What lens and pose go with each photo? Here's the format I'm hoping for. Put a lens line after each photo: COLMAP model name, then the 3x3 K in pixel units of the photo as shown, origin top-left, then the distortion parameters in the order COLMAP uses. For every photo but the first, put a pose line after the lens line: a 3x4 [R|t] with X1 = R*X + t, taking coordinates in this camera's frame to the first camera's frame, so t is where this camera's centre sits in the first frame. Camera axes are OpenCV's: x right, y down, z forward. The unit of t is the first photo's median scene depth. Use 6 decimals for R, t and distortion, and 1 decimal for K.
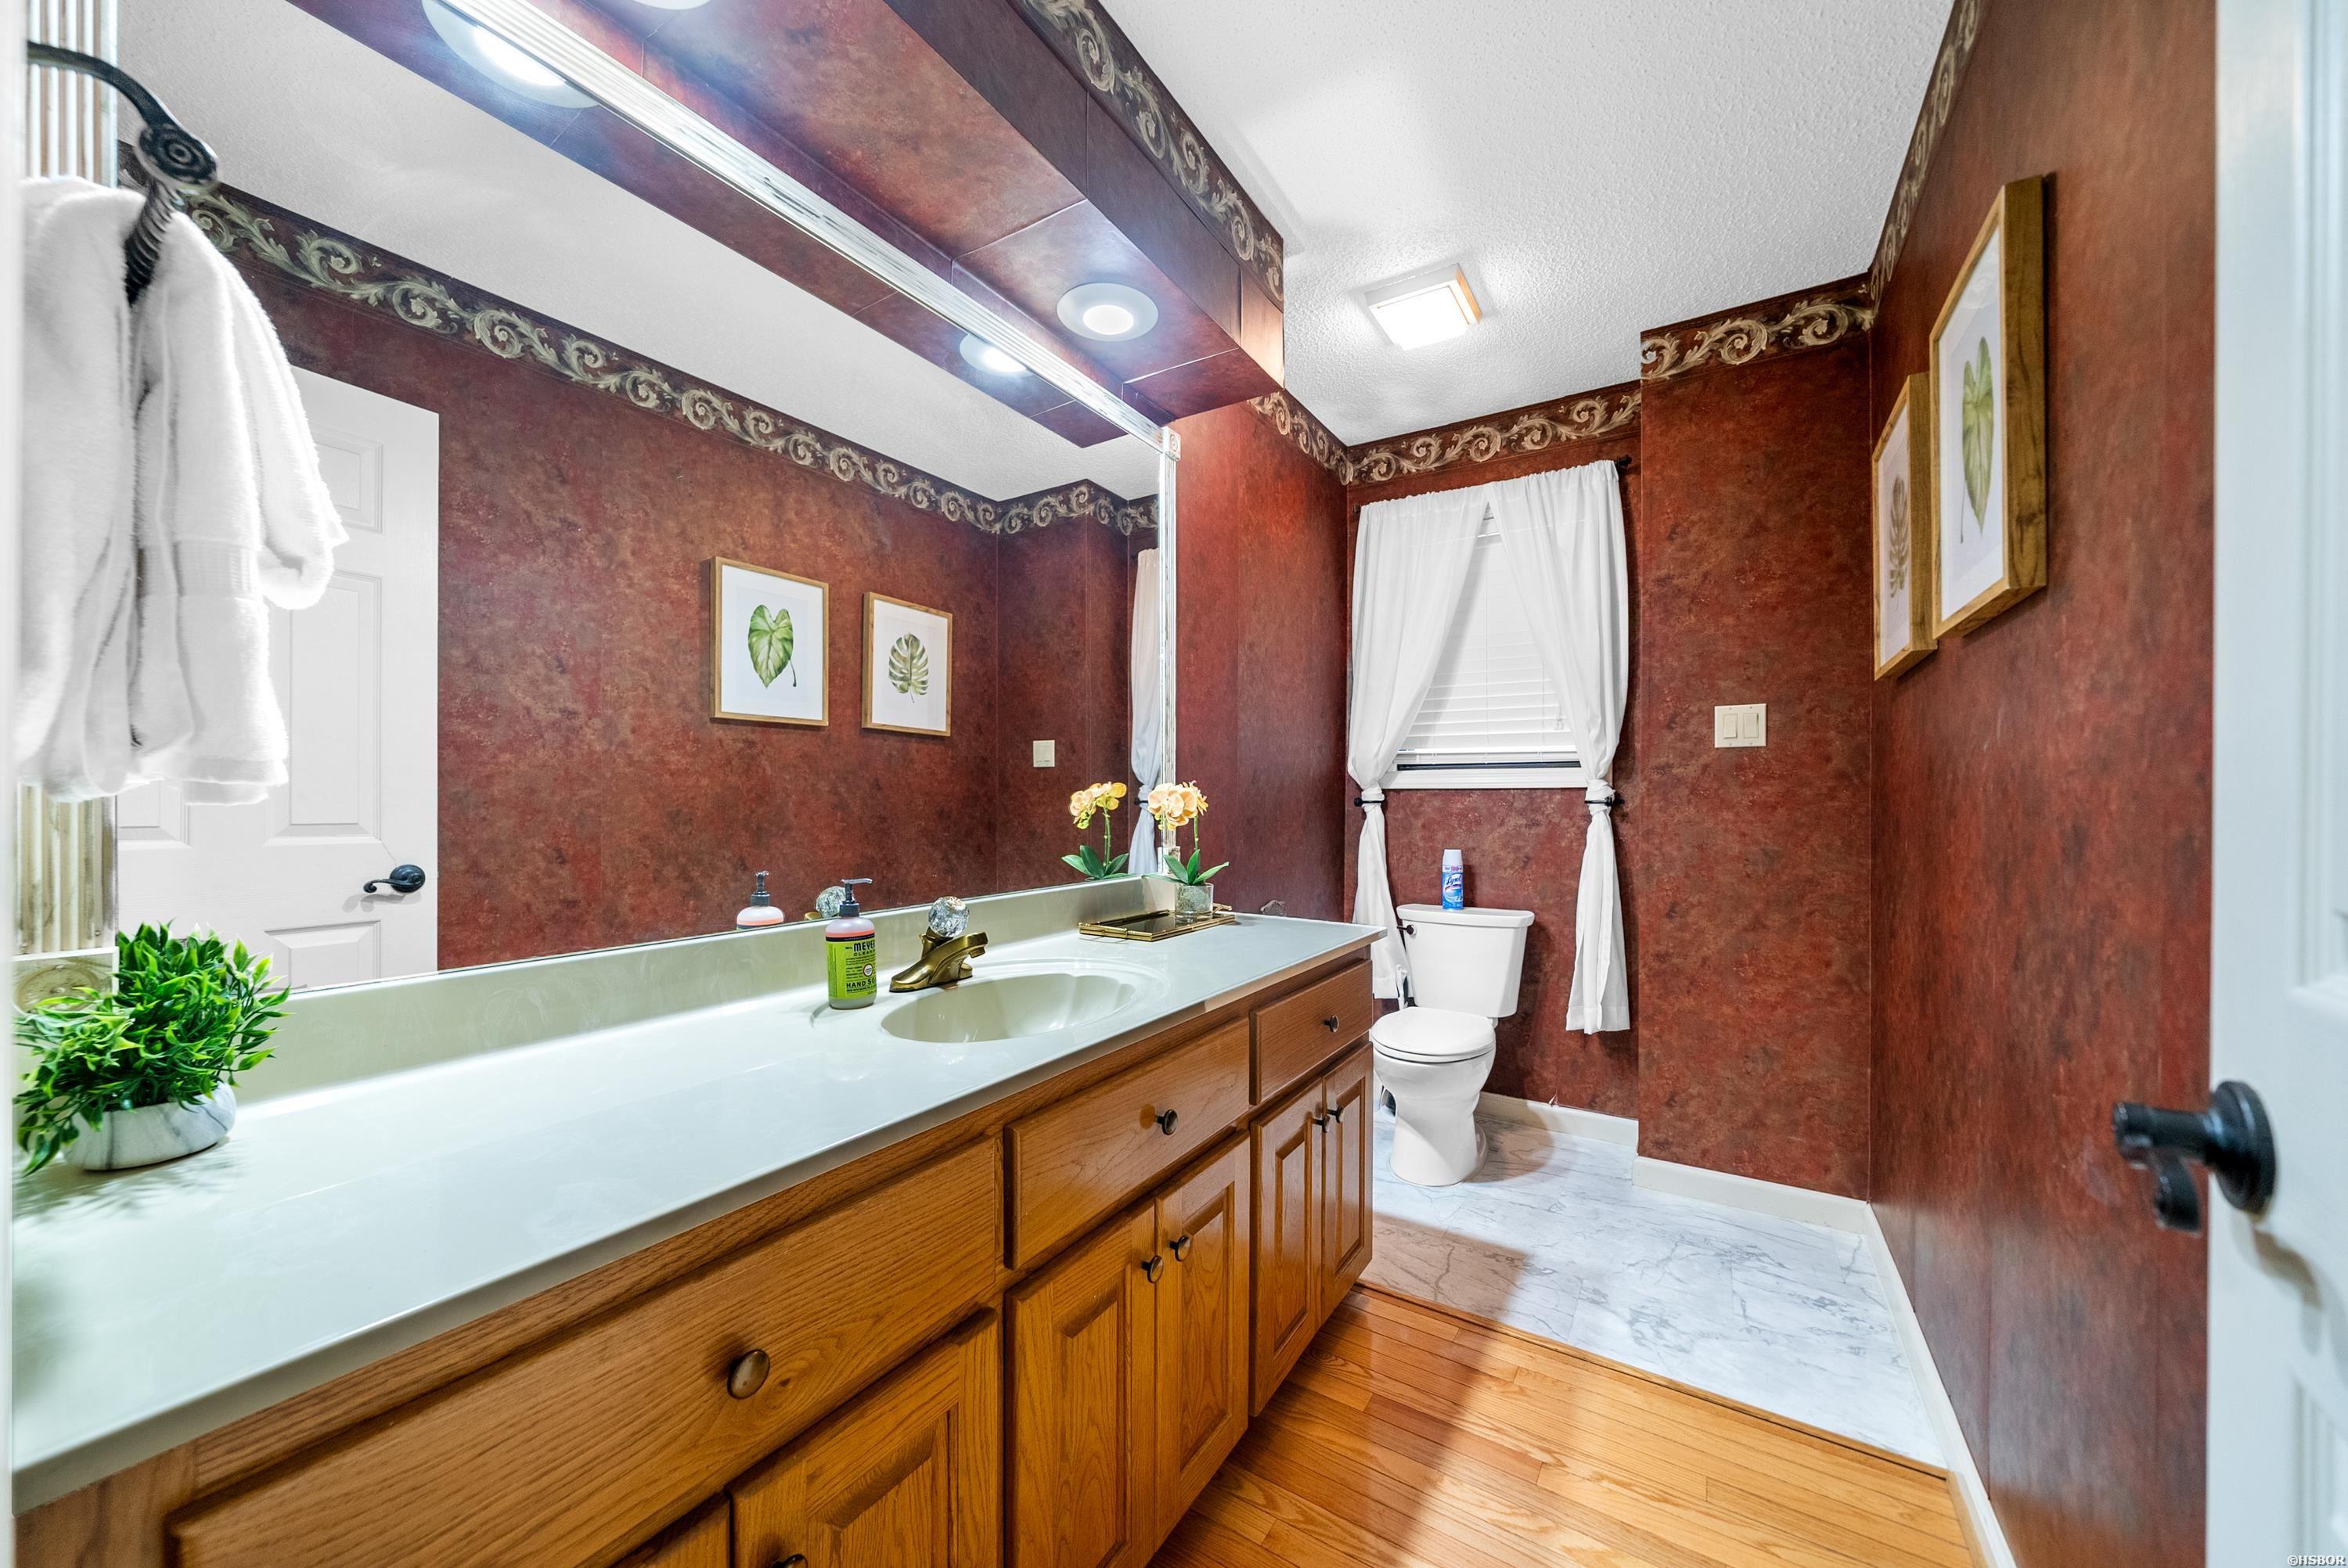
lens RADIAL K [[813.8, 0, 1171.8], [0, 813.8, 802.7], [0, 0, 1]] dist [-0.007310, 0.000005]
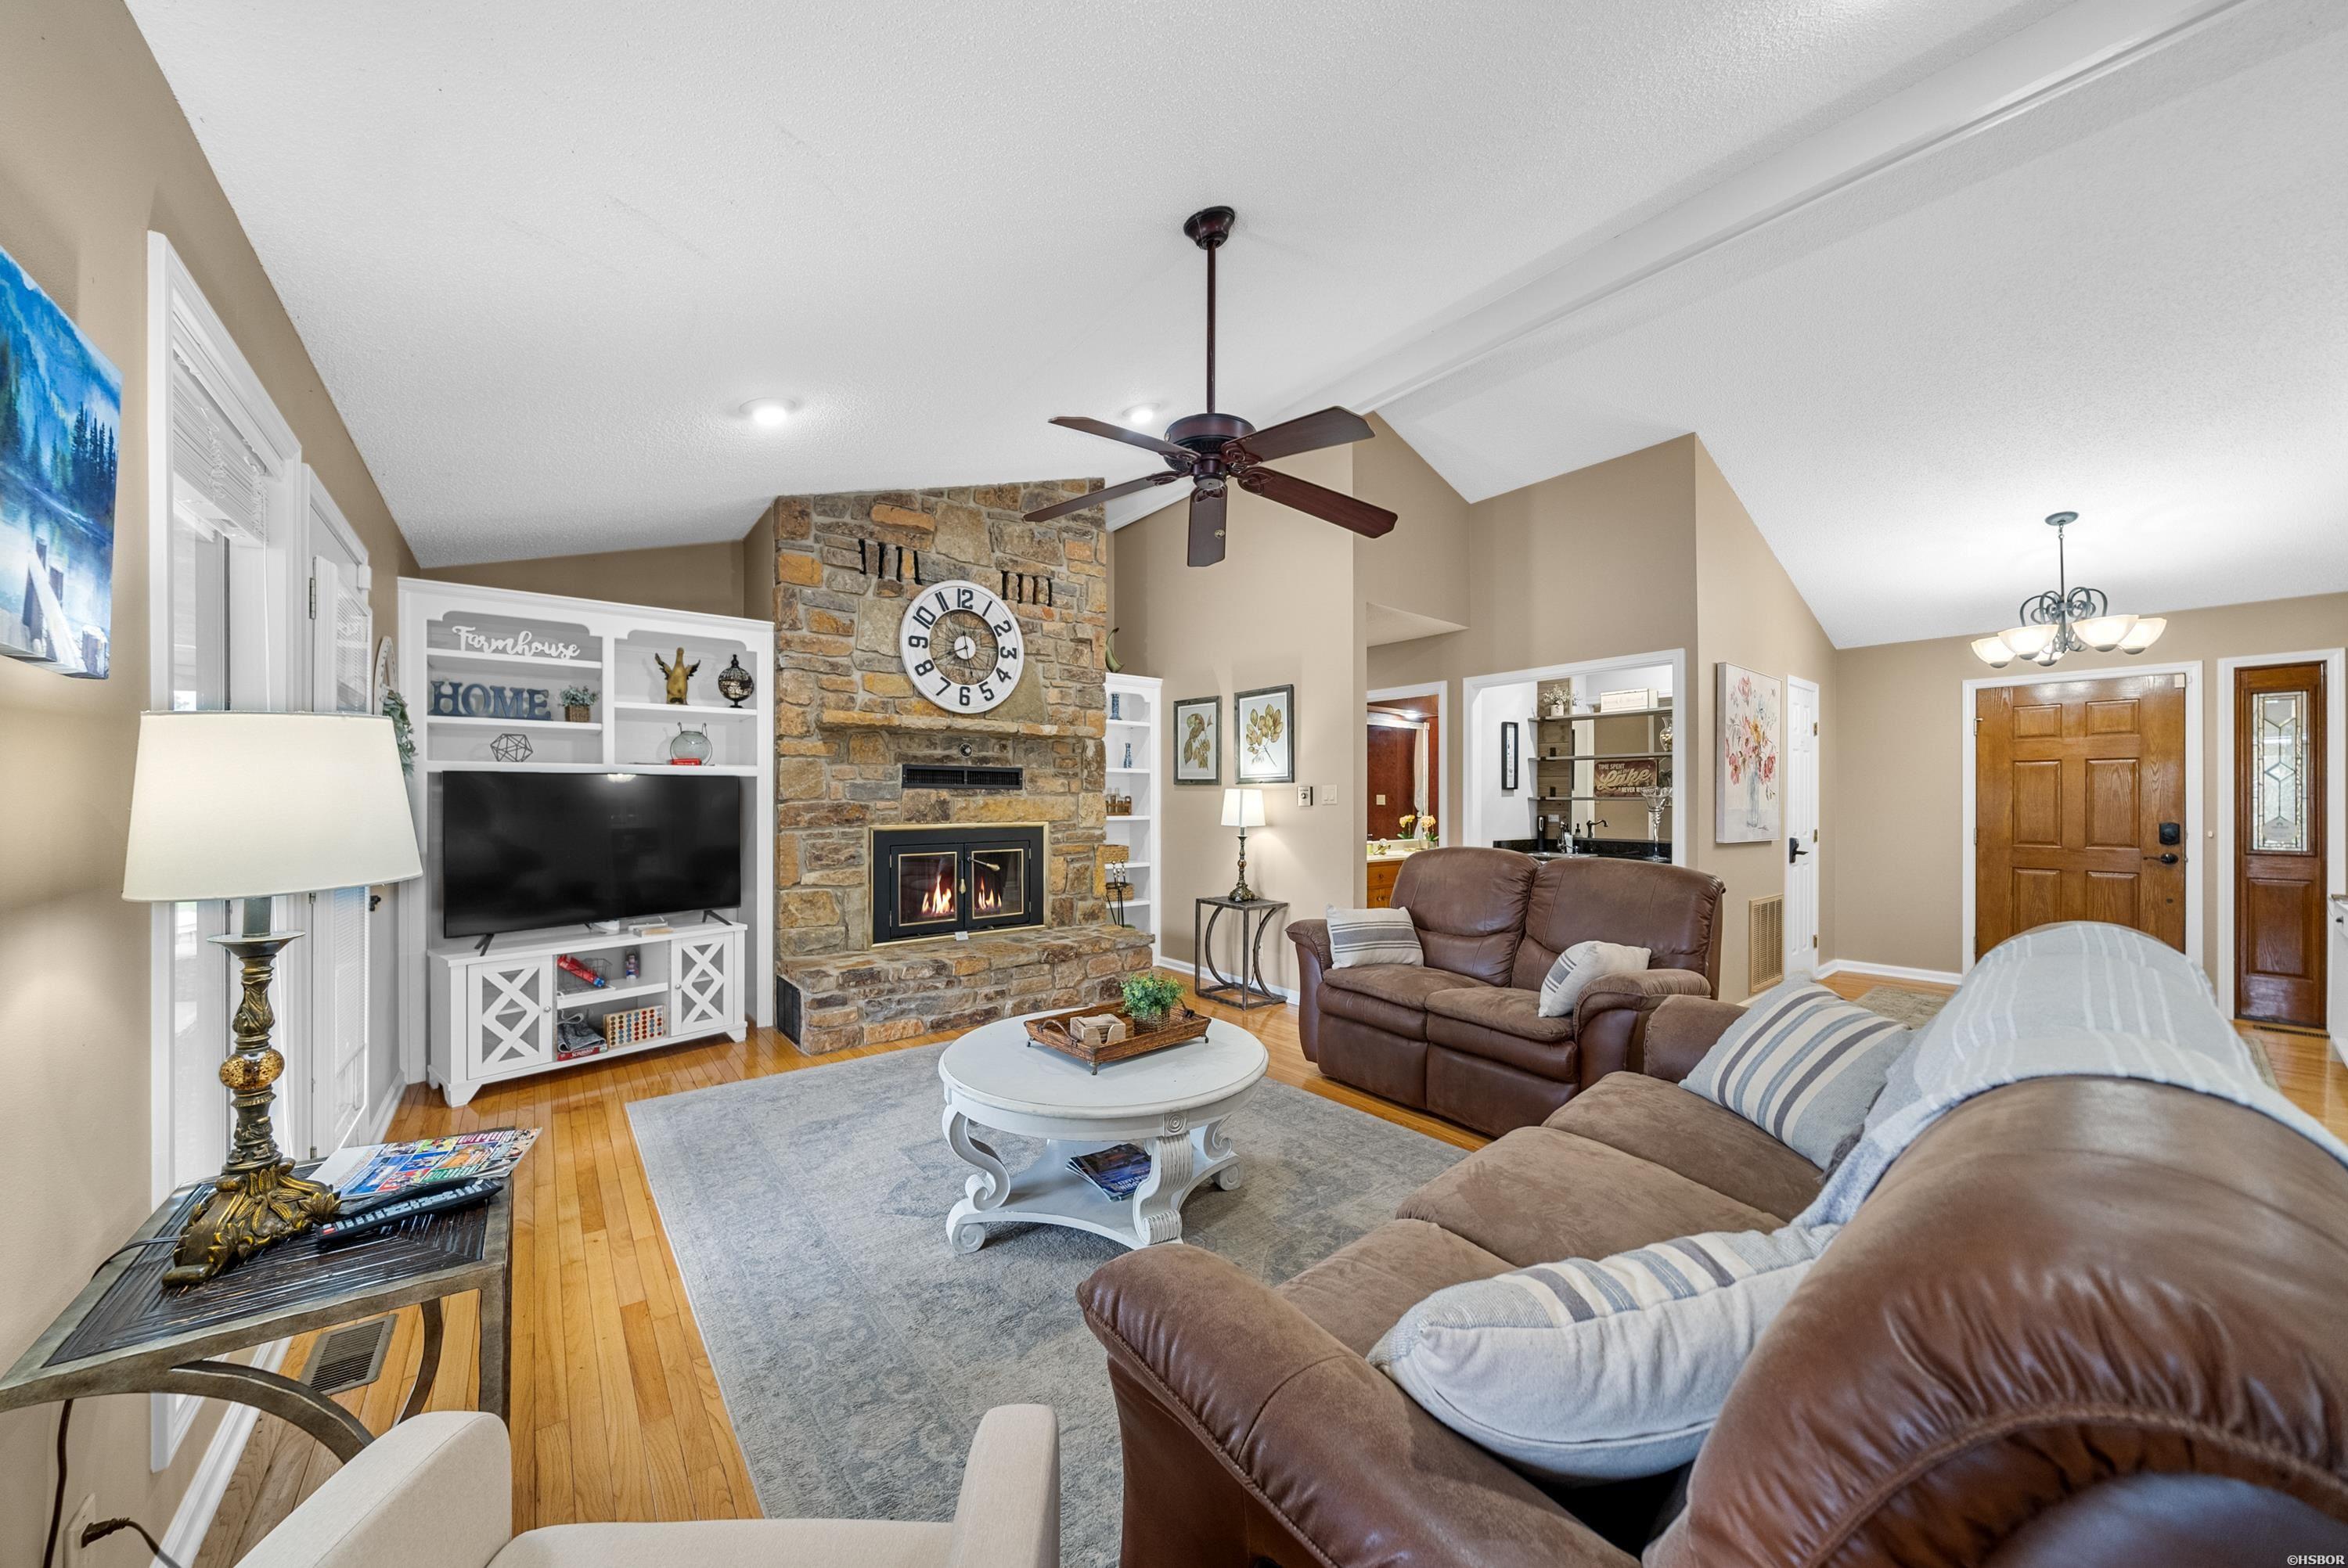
lens RADIAL K [[813.8, 0, 1171.8], [0, 813.8, 802.7], [0, 0, 1]] dist [-0.007310, 0.000005]
pose [[0.946137, 0.001724, -0.323763, 0.083177], [-0.002155, 0.999997, -0.000972, -0.061869], [0.323760, 0.001618, 0.946138, -2.397463]]
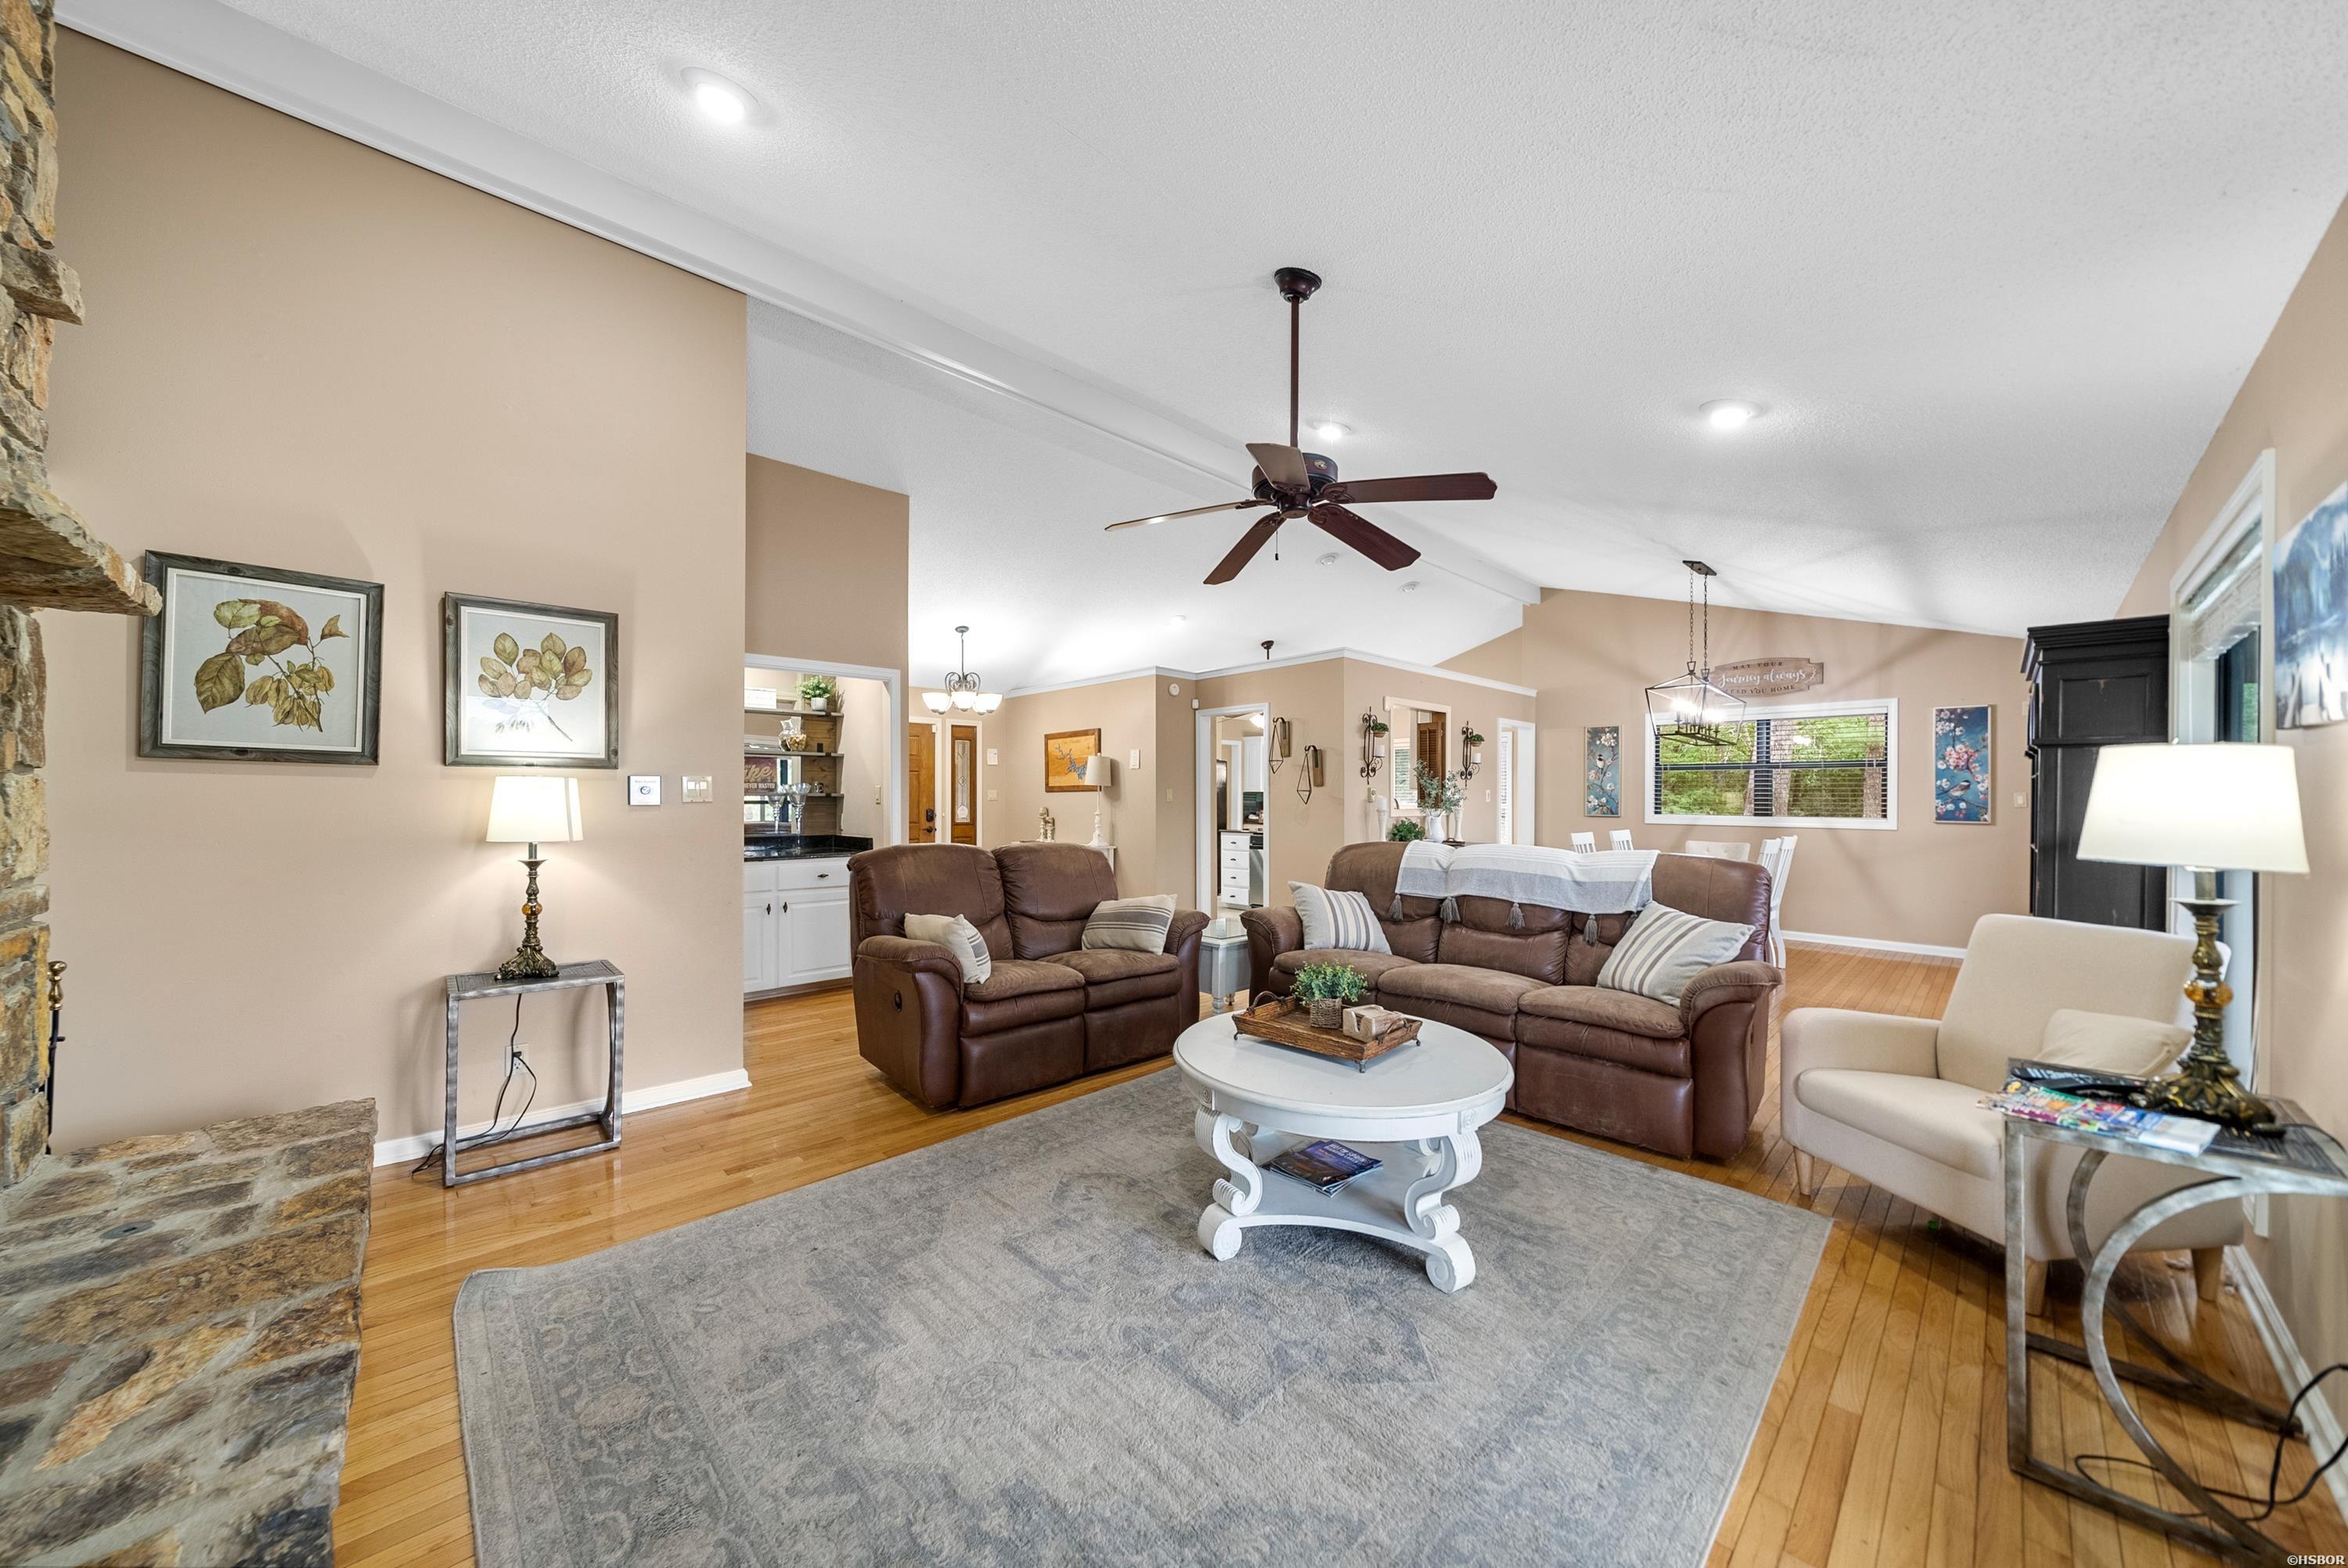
lens RADIAL K [[794.6, 0, 1159.3], [0, 794.6, 795.3], [0, 0, 1]] dist [-0.006926, -0.000018]
pose [[0.248436, 0.002467, 0.968645, -1.224081], [-0.000547, 0.999997, -0.002407, -0.069191], [-0.968648, 0.000068, 0.248437, -1.571783]]
